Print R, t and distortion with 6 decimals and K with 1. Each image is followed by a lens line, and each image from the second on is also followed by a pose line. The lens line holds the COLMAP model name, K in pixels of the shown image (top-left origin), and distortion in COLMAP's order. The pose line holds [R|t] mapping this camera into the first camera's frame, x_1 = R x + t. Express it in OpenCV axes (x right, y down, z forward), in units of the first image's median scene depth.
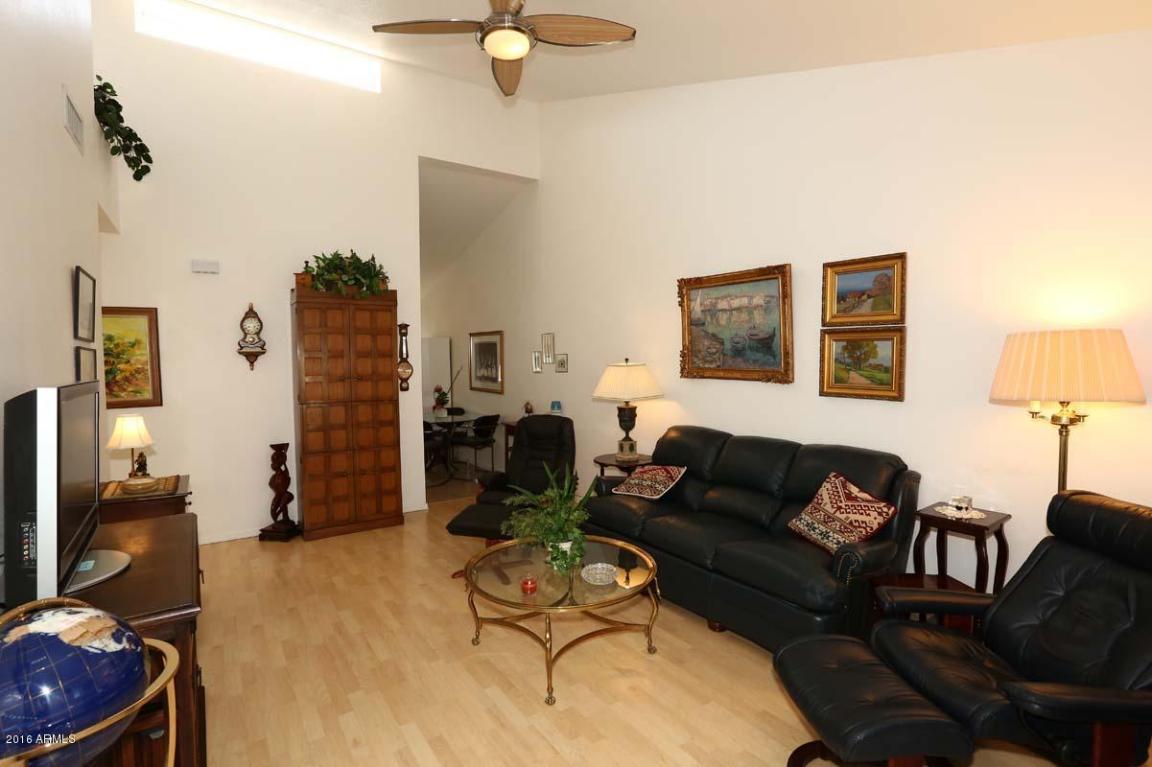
lens RADIAL K [[561.1, 0, 576.0], [0, 561.1, 383.5], [0, 0, 1]] dist [0.000053, 0.000030]
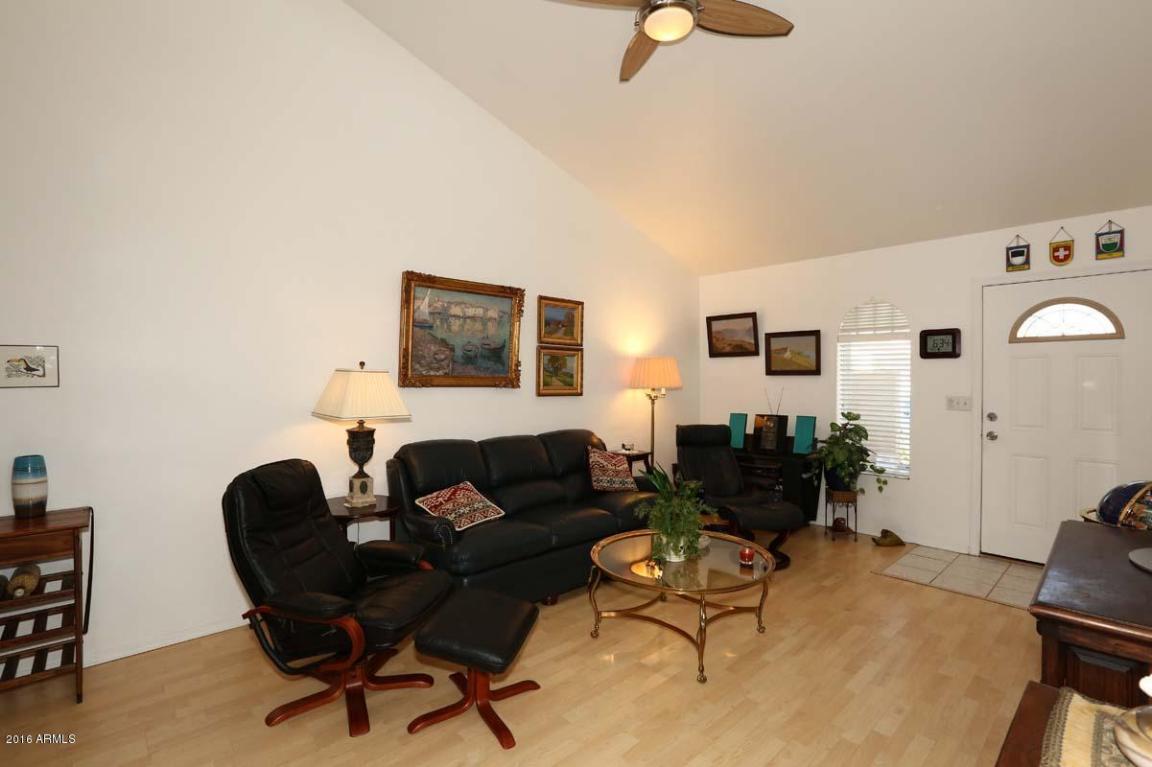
lens RADIAL K [[551.3, 0, 576.0], [0, 551.3, 383.5], [0, 0, 1]] dist [-0.000248, -0.000037]
pose [[-0.130179, 0.028898, 0.991069, -0.754249], [0.069173, 0.997404, -0.019997, 0.021617], [-0.989075, 0.065952, -0.131840, 0.973460]]
